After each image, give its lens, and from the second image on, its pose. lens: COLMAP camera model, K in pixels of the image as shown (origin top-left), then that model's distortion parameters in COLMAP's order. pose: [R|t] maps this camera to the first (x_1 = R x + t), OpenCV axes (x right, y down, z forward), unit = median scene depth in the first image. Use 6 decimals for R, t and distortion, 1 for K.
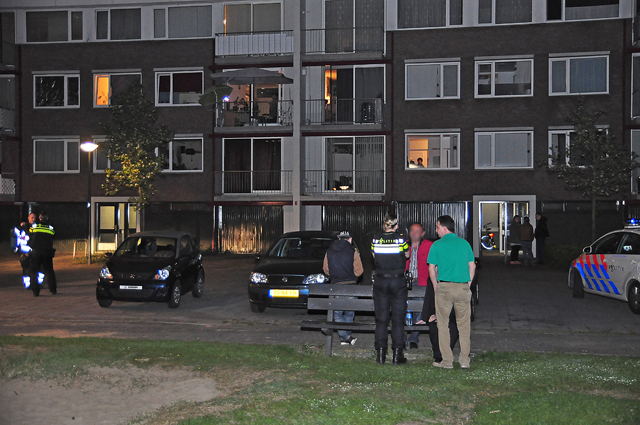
lens RADIAL K [[804.2, 0, 323.9], [0, 804.2, 214.3], [0, 0, 1]] dist [0.022667, 0.334241]
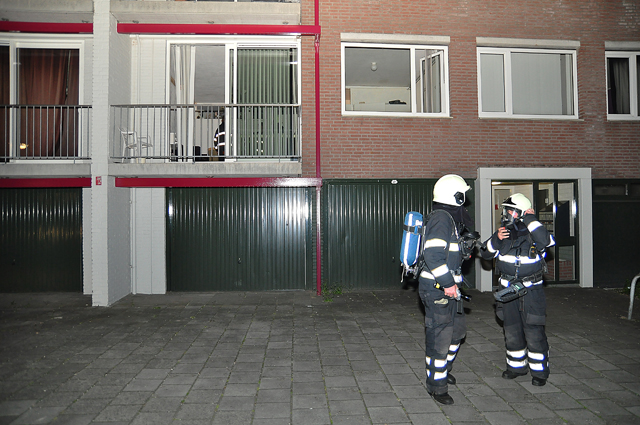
lens RADIAL K [[461.8, 0, 331.4], [0, 461.8, 209.9], [0, 0, 1]] dist [-0.124315, 0.109940]
pose [[0.968616, -0.008006, 0.248434, 0.024835], [0.006833, 0.999961, 0.005582, 0.000863], [-0.248469, -0.003710, 0.968633, 0.750423]]
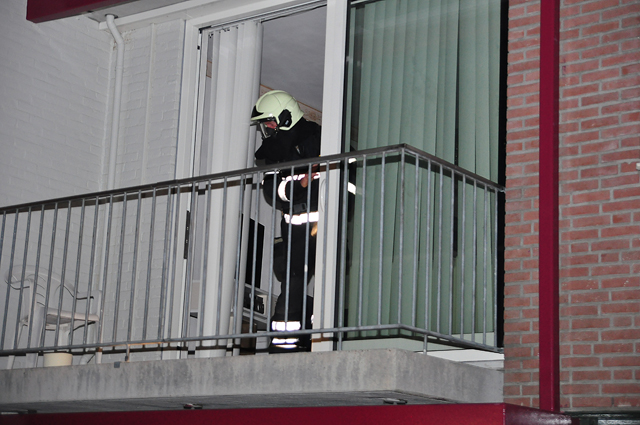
lens RADIAL K [[1273.8, 0, 320.0], [0, 1273.8, 212.5], [0, 0, 1]] dist [0.235016, 0.105221]
pose [[0.896284, -0.067384, -0.438332, 0.147261], [-0.031560, 0.976192, -0.214601, -0.002141], [0.442357, 0.206177, 0.872818, 0.821483]]
